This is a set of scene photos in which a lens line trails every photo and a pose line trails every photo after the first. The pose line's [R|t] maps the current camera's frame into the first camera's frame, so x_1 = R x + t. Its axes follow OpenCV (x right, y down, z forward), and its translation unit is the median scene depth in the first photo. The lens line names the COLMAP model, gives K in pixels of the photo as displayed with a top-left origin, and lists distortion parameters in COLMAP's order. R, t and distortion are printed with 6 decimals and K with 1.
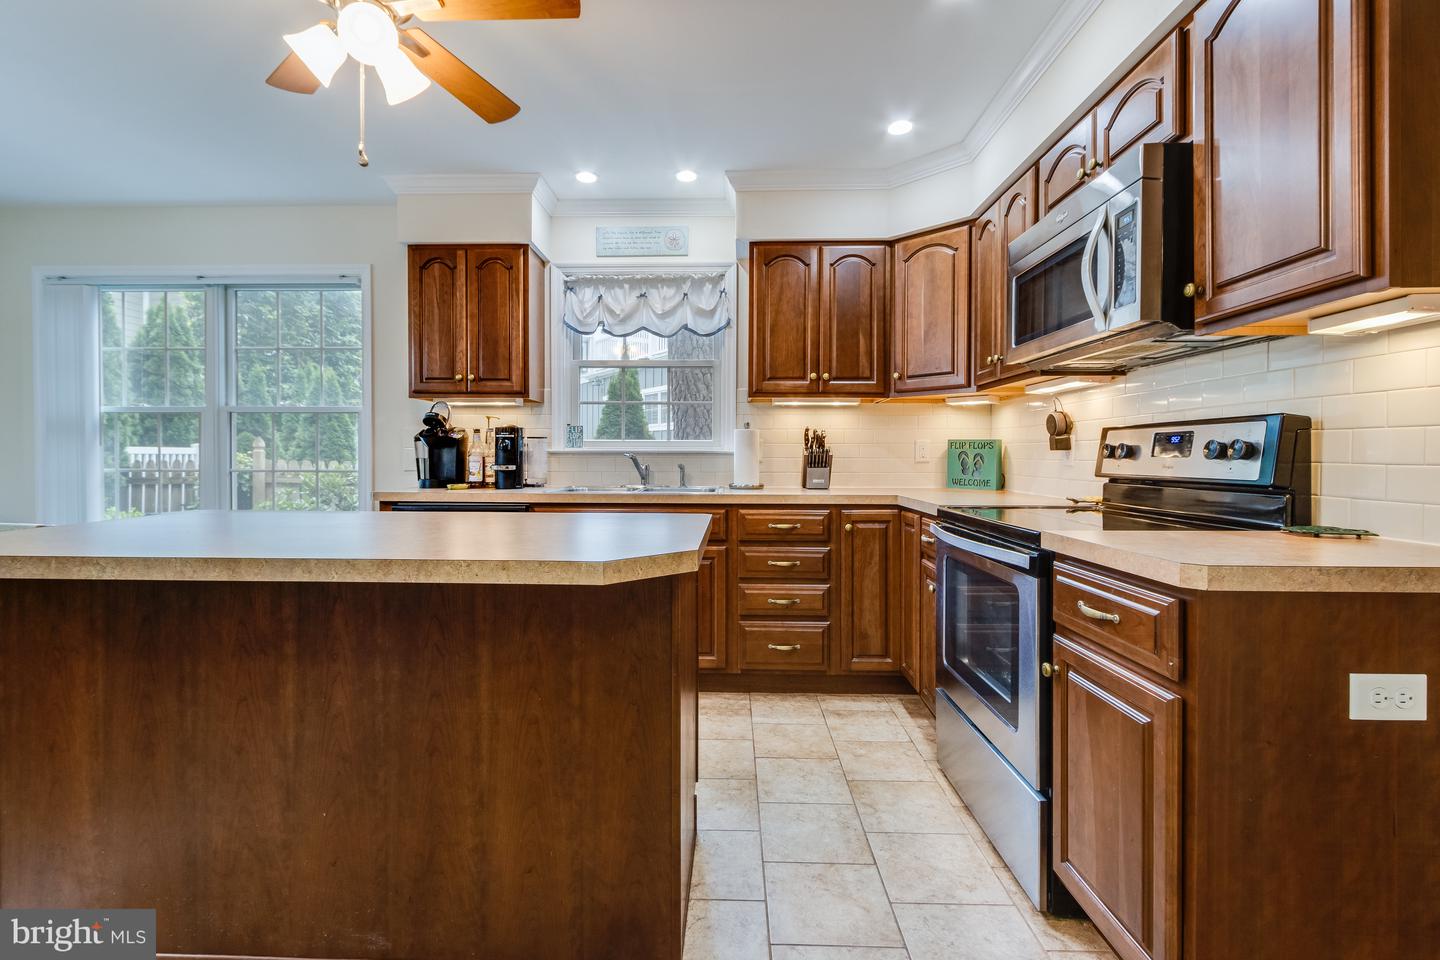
lens RADIAL K [[668.2, 0, 702.8], [0, 668.2, 462.5], [0, 0, 1]] dist [0.002383, -0.001413]
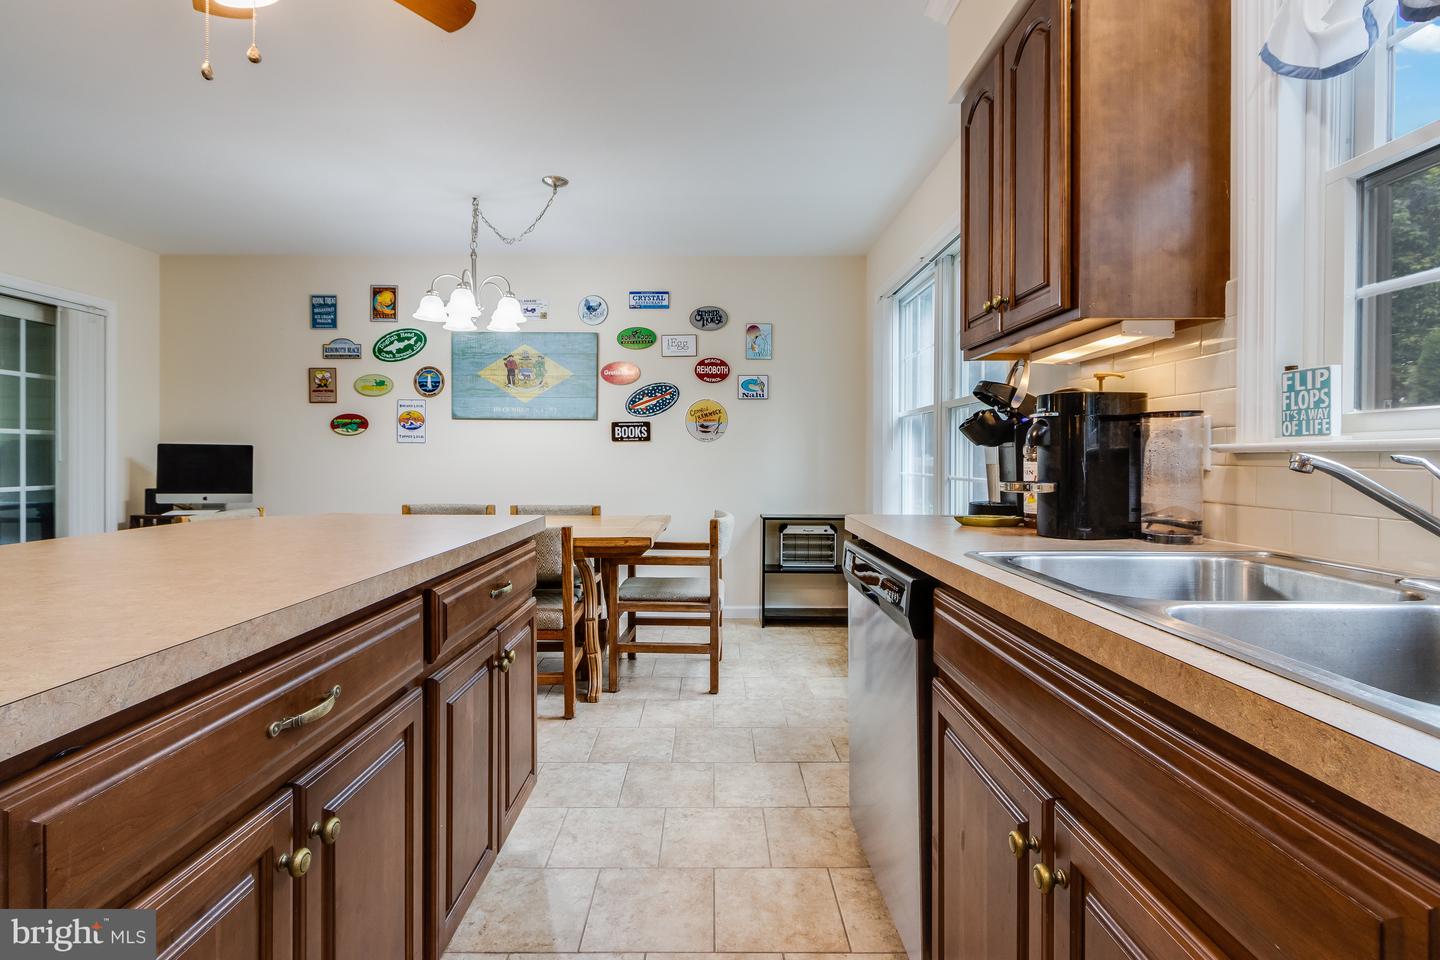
lens RADIAL K [[668.2, 0, 698.1], [0, 668.2, 459.7], [0, 0, 1]] dist [0.002383, -0.001413]
pose [[0.023339, 0.001182, -0.999727, 0.140226], [-0.013002, 0.999915, 0.000879, -0.007754], [0.999643, 0.012978, 0.023353, 0.762099]]
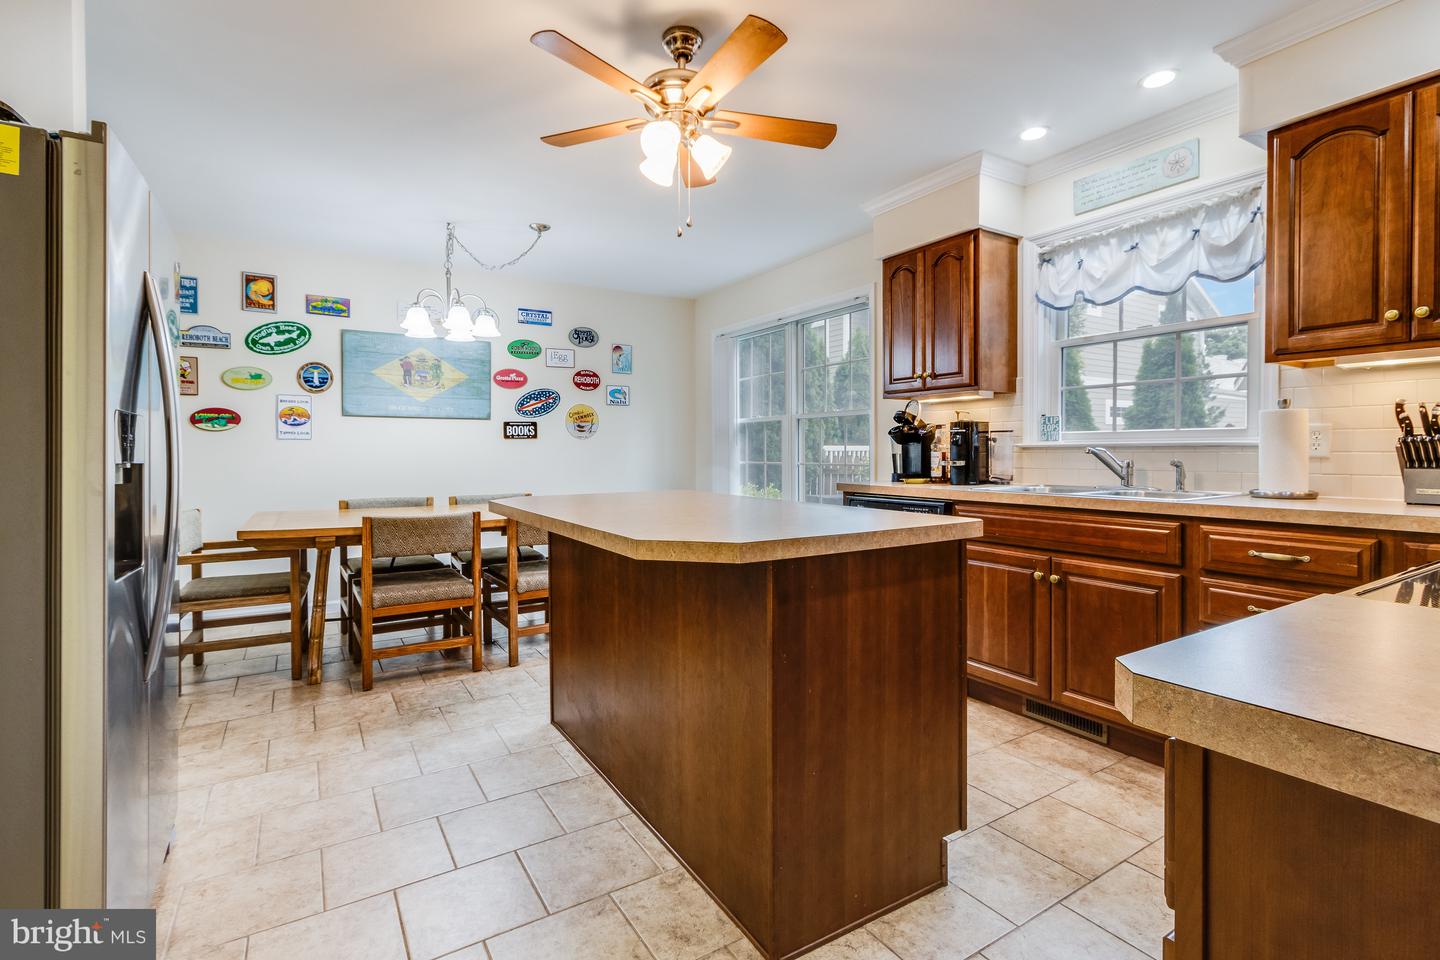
lens RADIAL K [[668.2, 0, 702.5], [0, 668.2, 457.9], [0, 0, 1]] dist [0.002383, -0.001413]
pose [[0.547927, 0.003078, -0.836521, 0.320457], [-0.002500, 0.999995, 0.002042, -0.001165], [0.836523, 0.000972, 0.547932, 0.151980]]
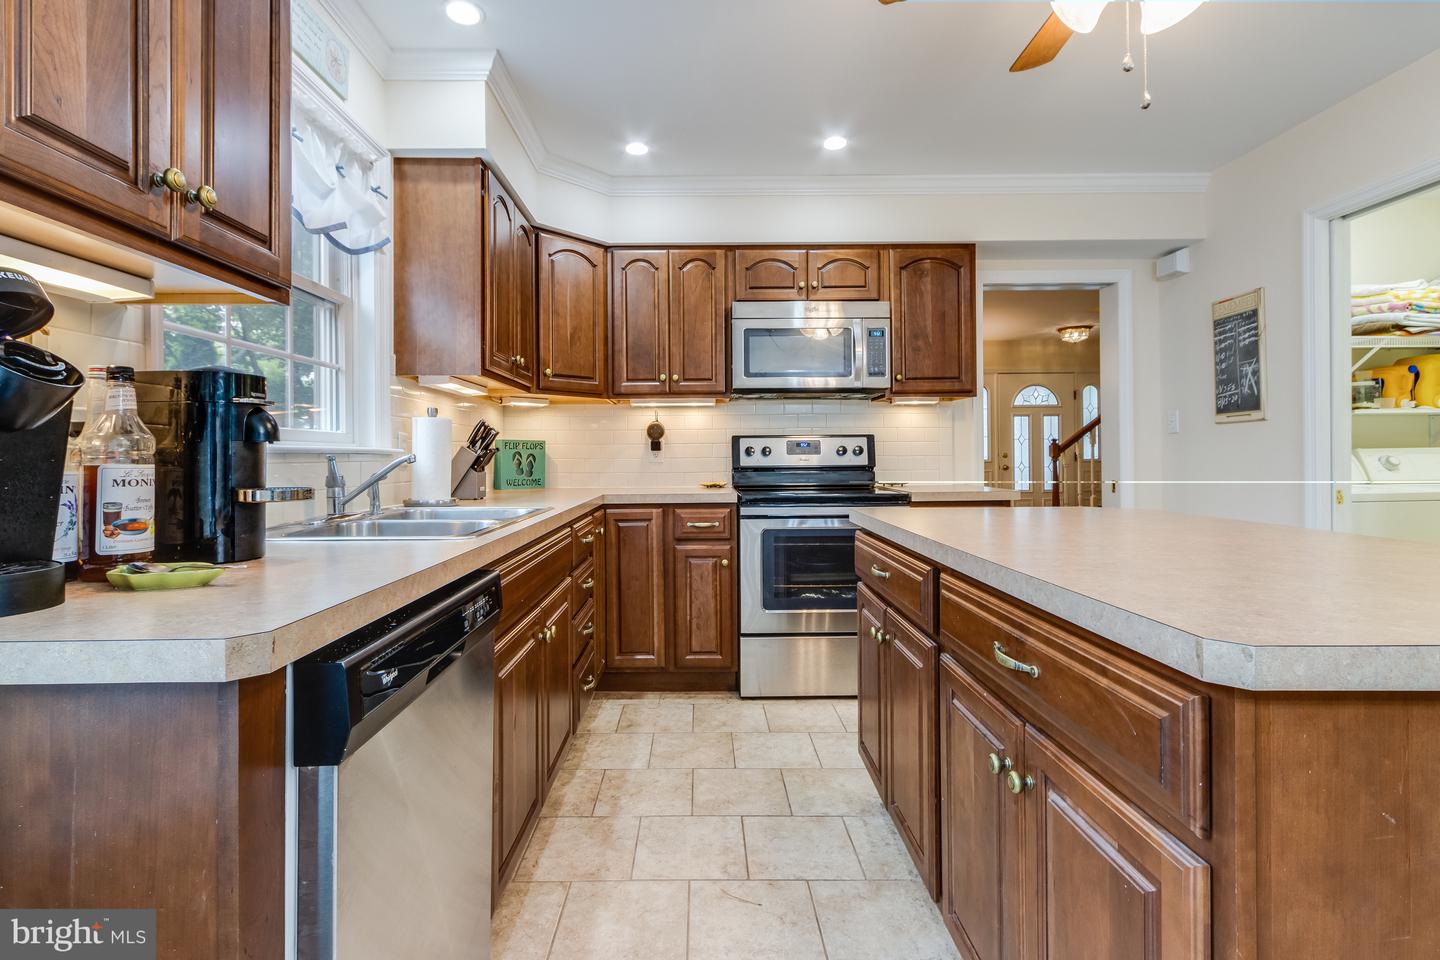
lens RADIAL K [[668.2, 0, 713.2], [0, 668.2, 451.4], [0, 0, 1]] dist [0.002383, -0.001413]
pose [[-0.051466, 0.003840, 0.998667, -0.647863], [0.018021, 0.999833, -0.002916, -0.009435], [-0.998512, 0.017847, -0.051527, 0.786265]]
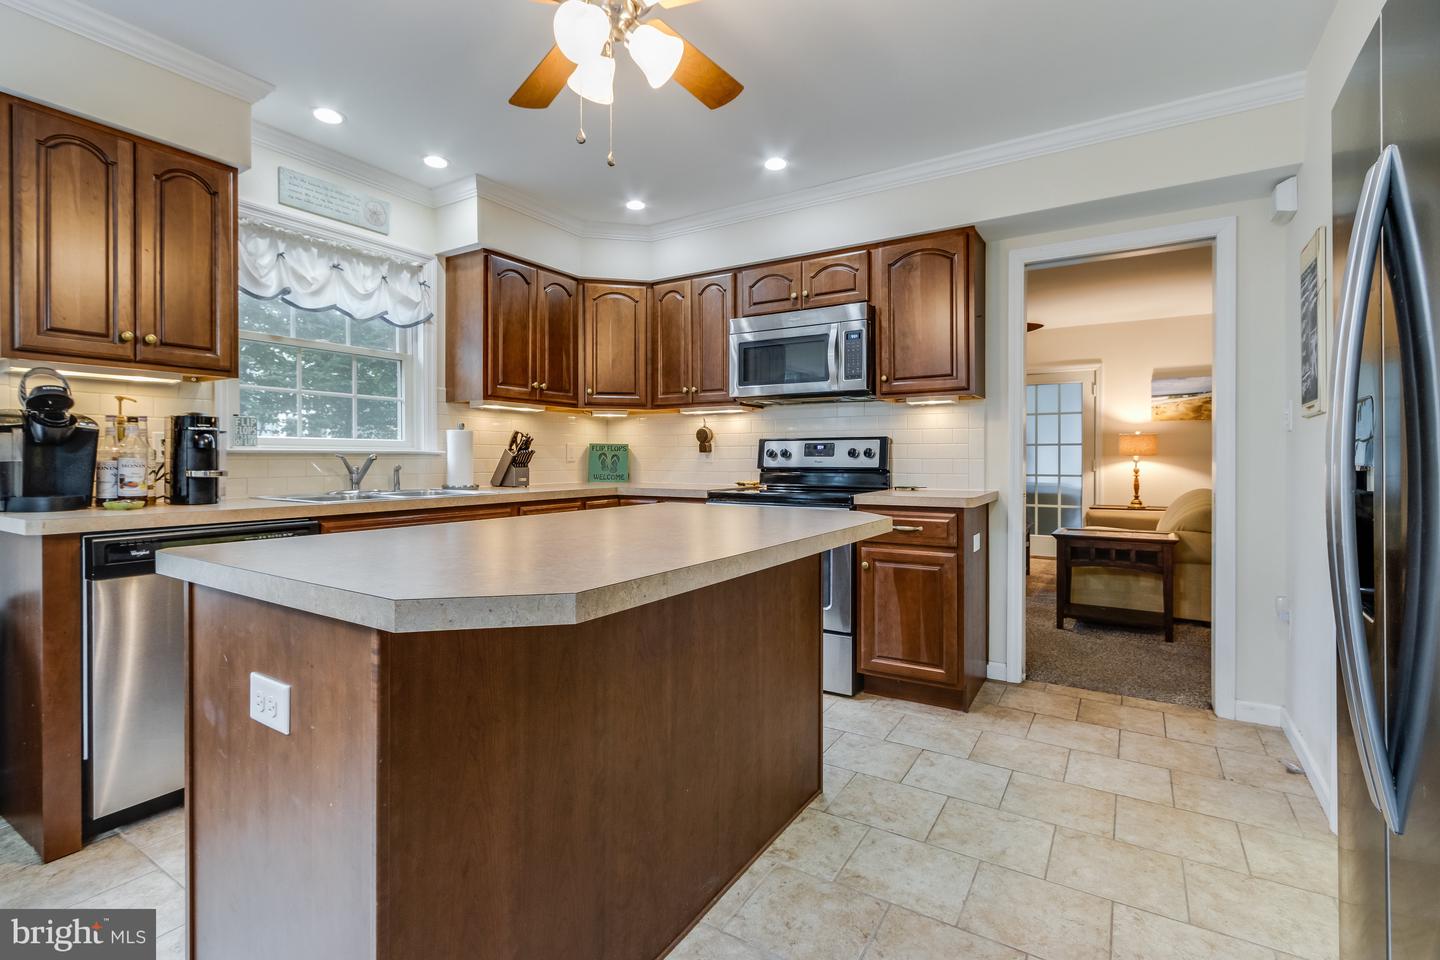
lens RADIAL K [[673.2, 0, 710.6], [0, 673.2, 454.5], [0, 0, 1]] dist [0.004530, 0.000589]
pose [[0.499428, 0.001917, 0.866354, -0.645363], [0.010818, 0.999906, -0.008449, -0.000971], [-0.866288, 0.013592, 0.499360, 0.184622]]
